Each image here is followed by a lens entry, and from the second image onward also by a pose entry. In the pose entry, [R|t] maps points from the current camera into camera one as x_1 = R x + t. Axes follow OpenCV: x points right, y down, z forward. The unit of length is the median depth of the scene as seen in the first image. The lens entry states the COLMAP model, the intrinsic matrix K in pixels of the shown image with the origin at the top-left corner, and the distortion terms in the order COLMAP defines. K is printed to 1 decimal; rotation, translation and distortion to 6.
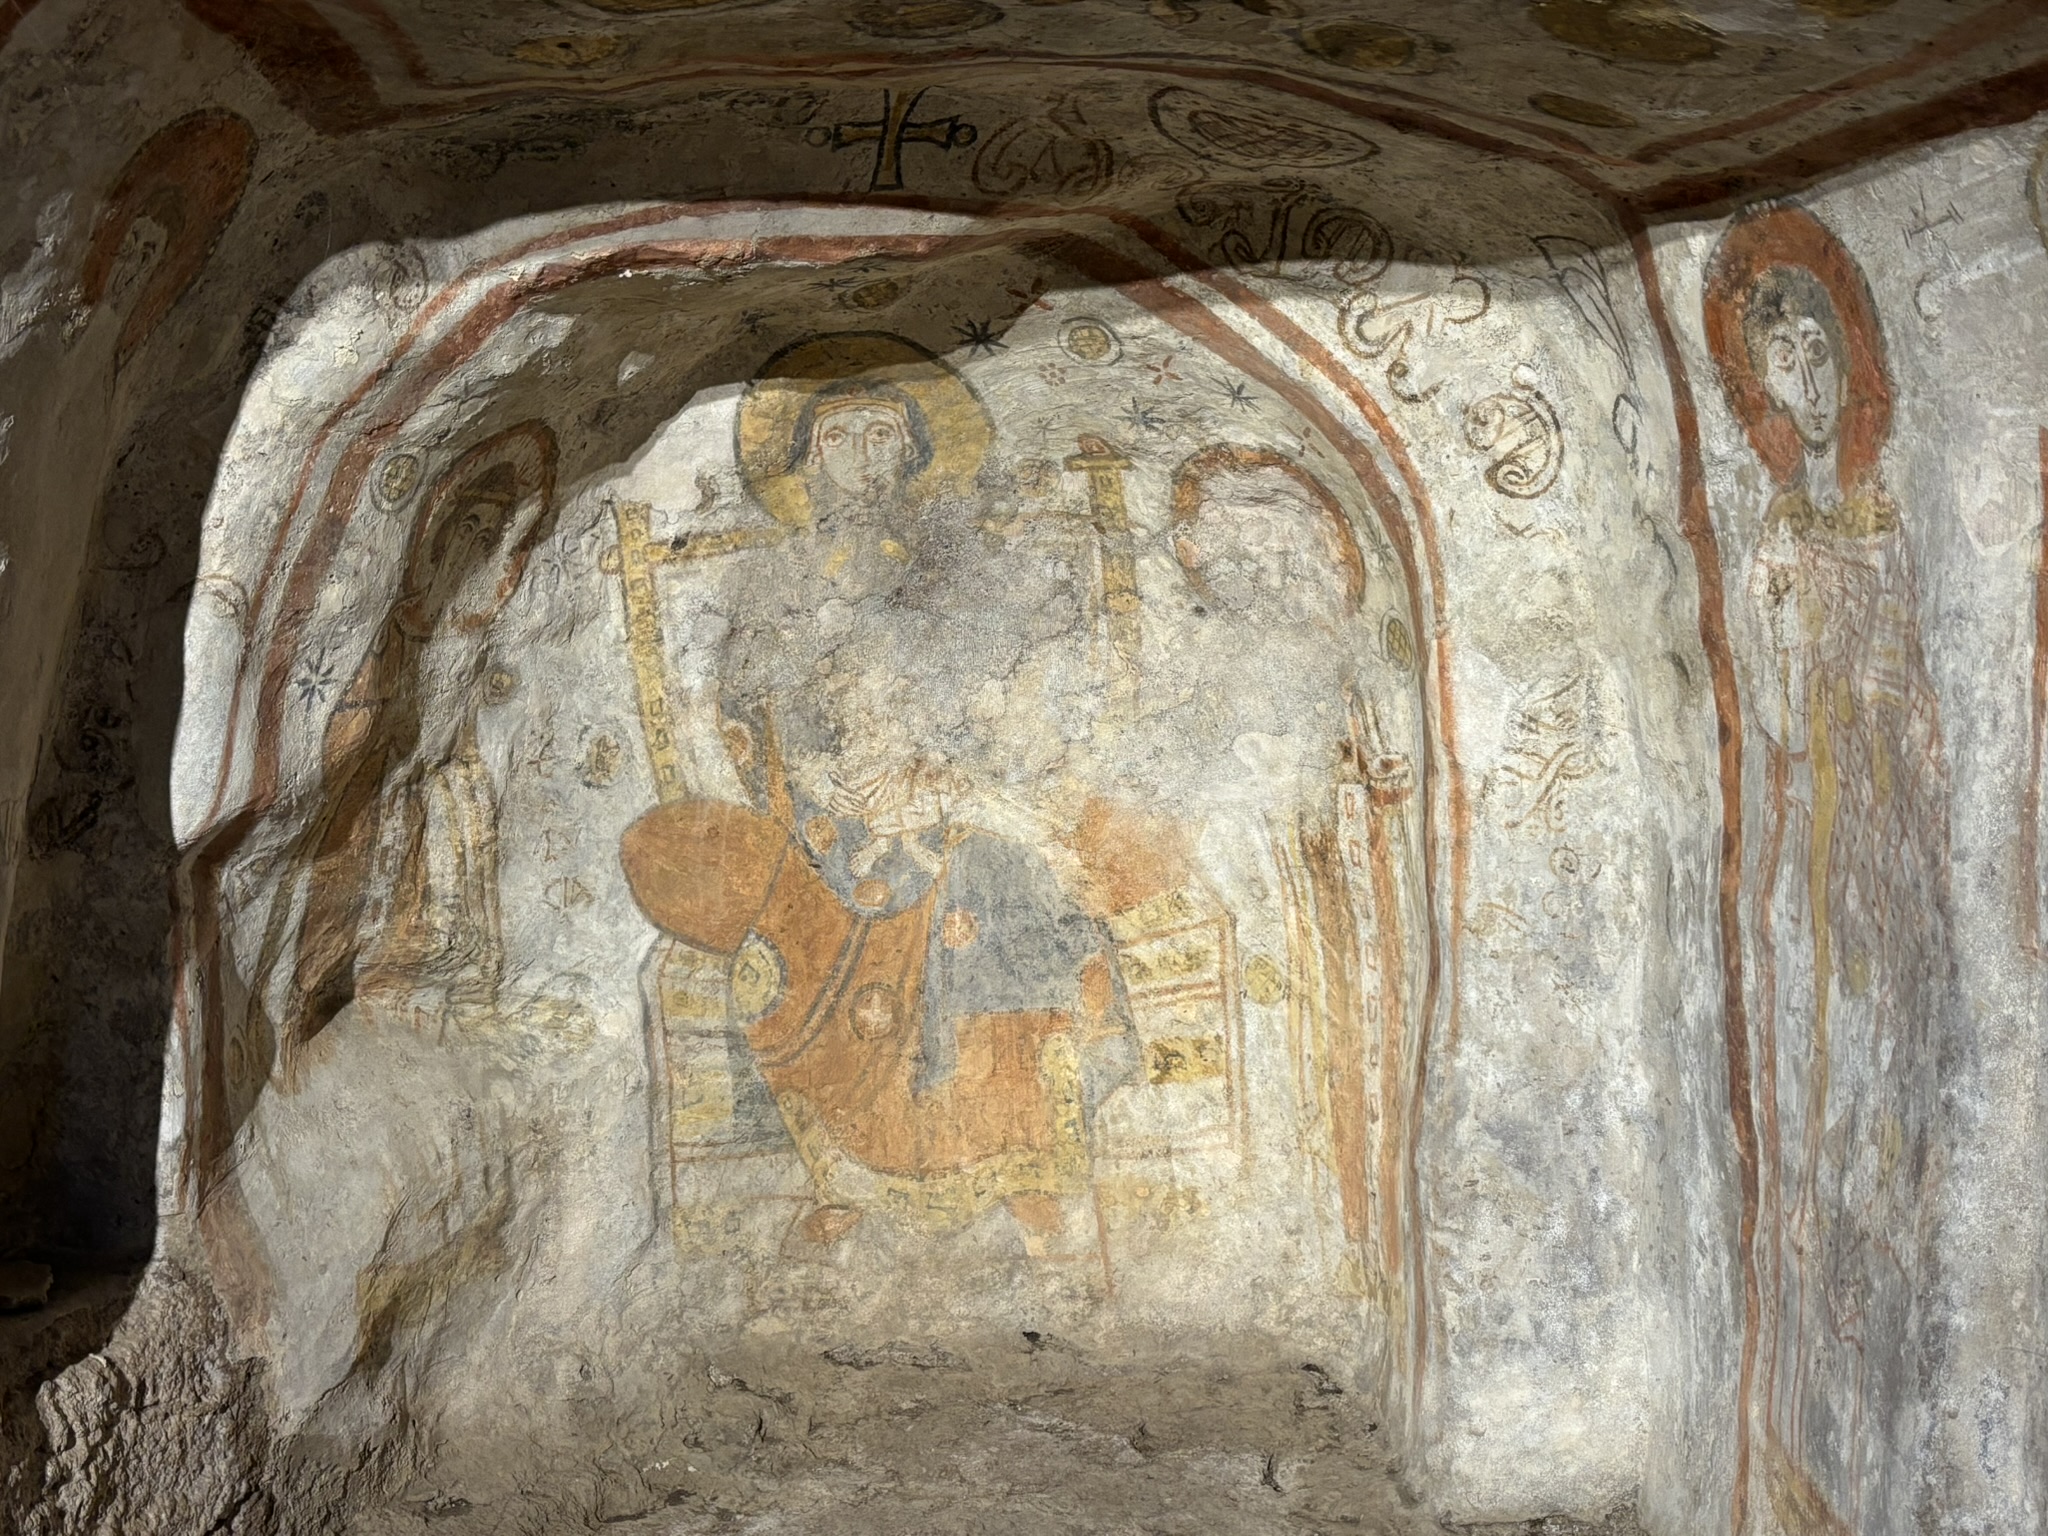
lens RADIAL K [[2689.3, 0, 1024.0], [0, 2689.3, 768.0], [0, 0, 1]] dist [0.154116, -0.769421]
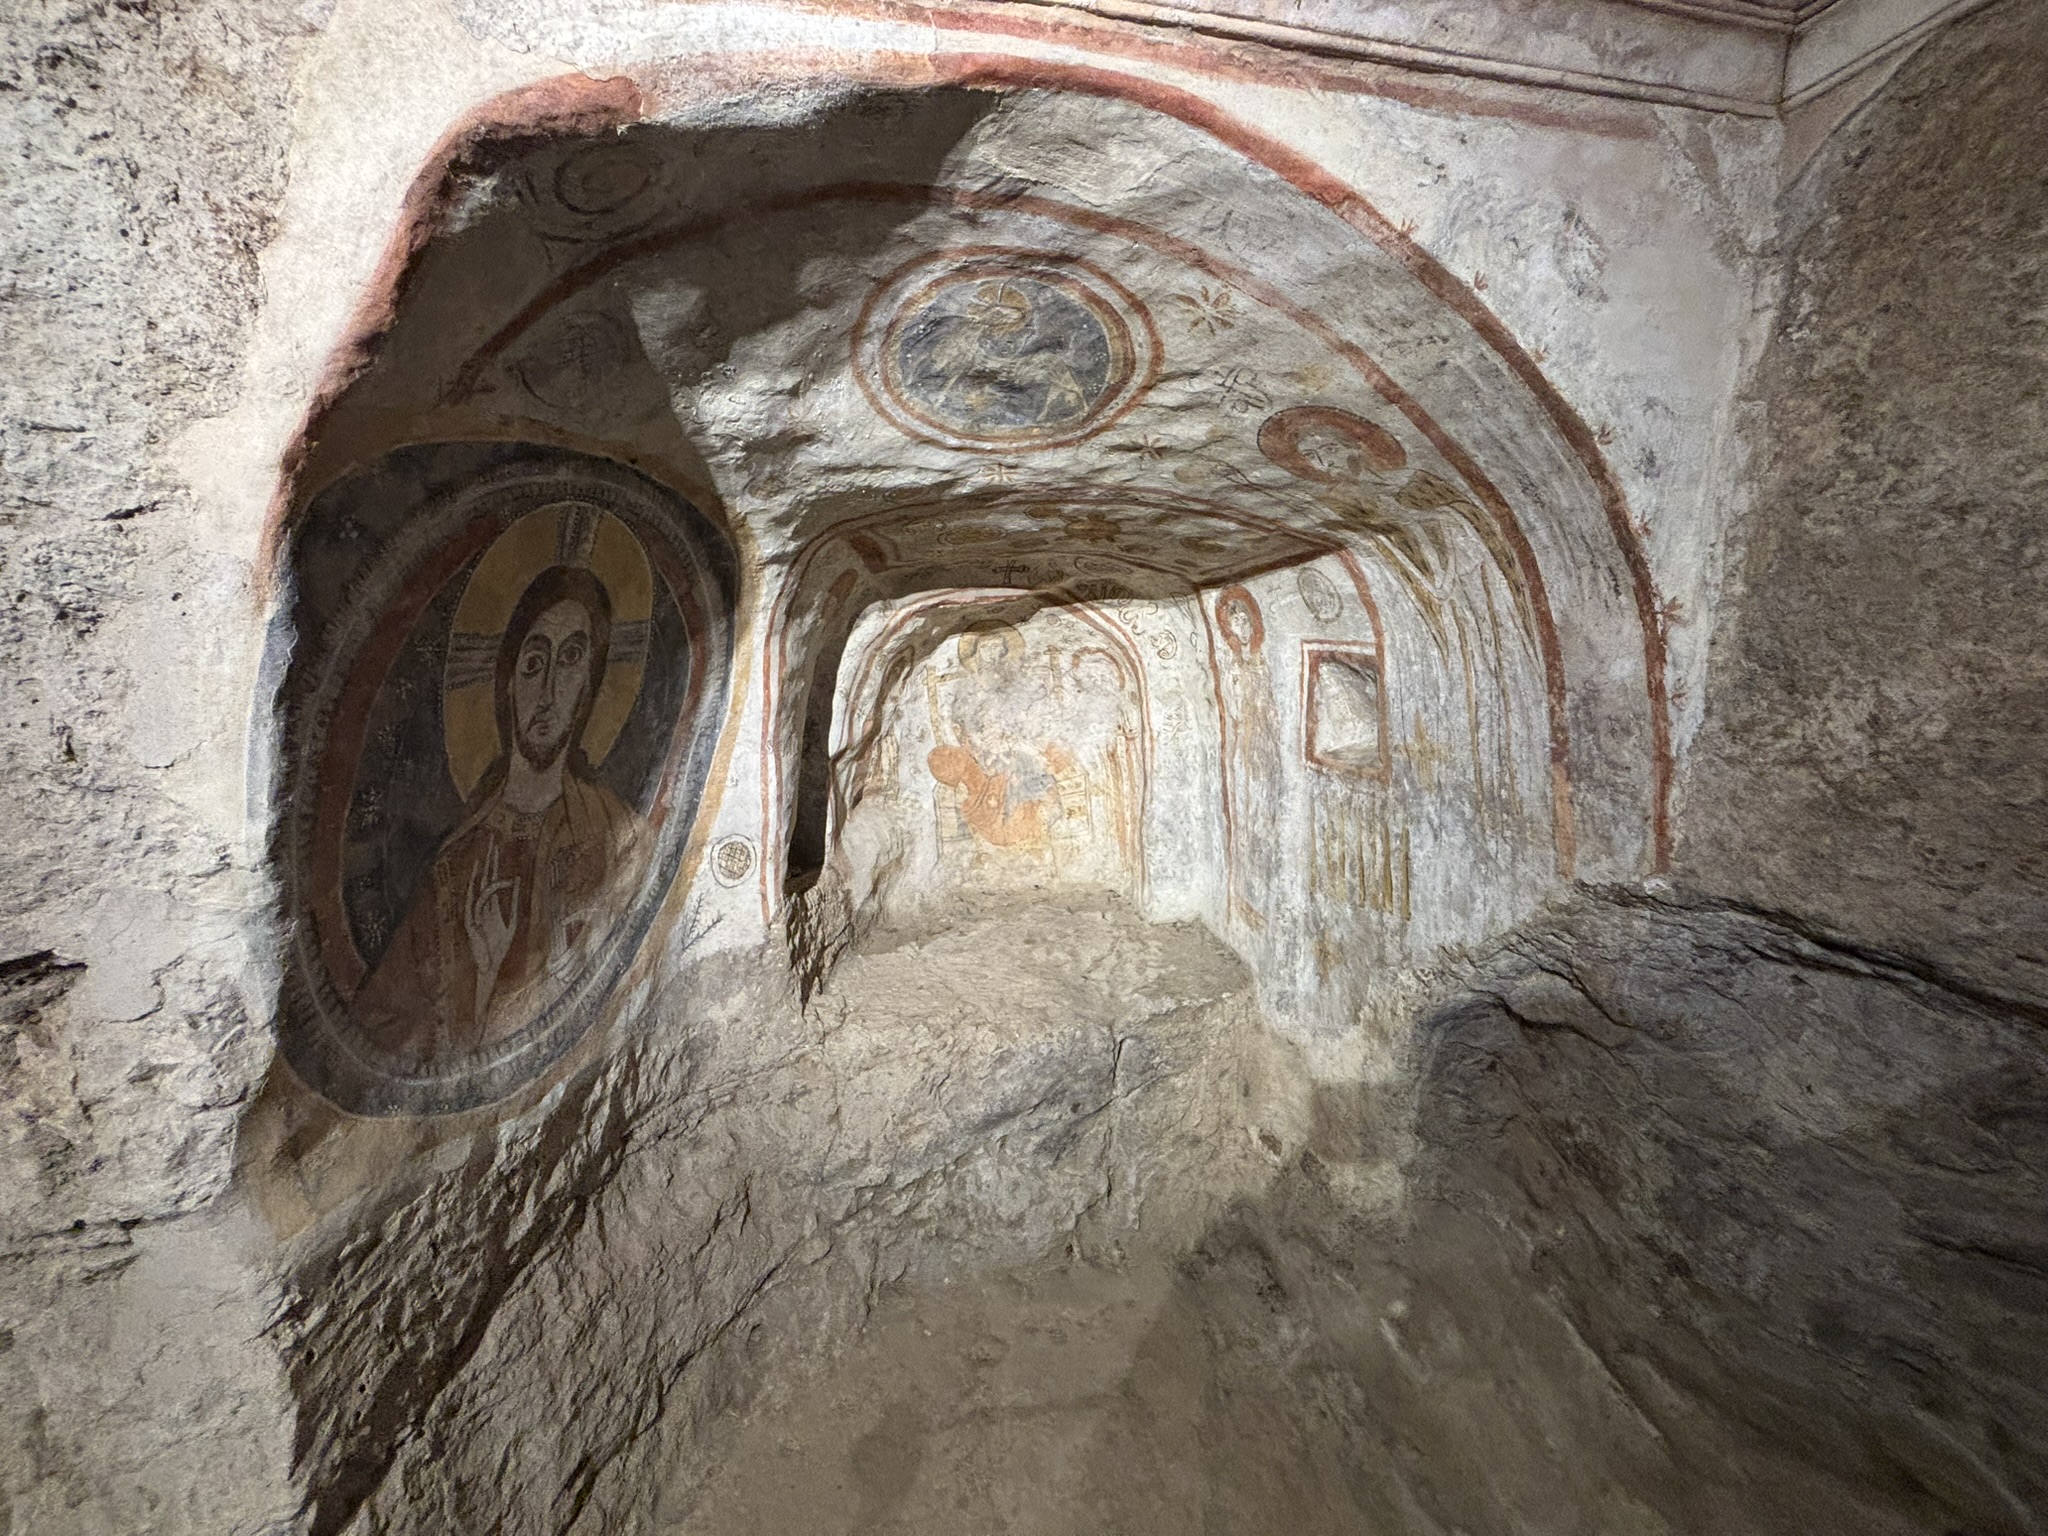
lens RADIAL K [[827.7, 0, 1018.9], [0, 827.7, 770.4], [0, 0, 1]] dist [-0.000555, -0.000215]
pose [[0.998767, -0.028752, 0.040479, -0.078981], [0.027646, 0.999236, 0.027627, 0.020357], [-0.041242, -0.026473, 0.998798, -0.178210]]
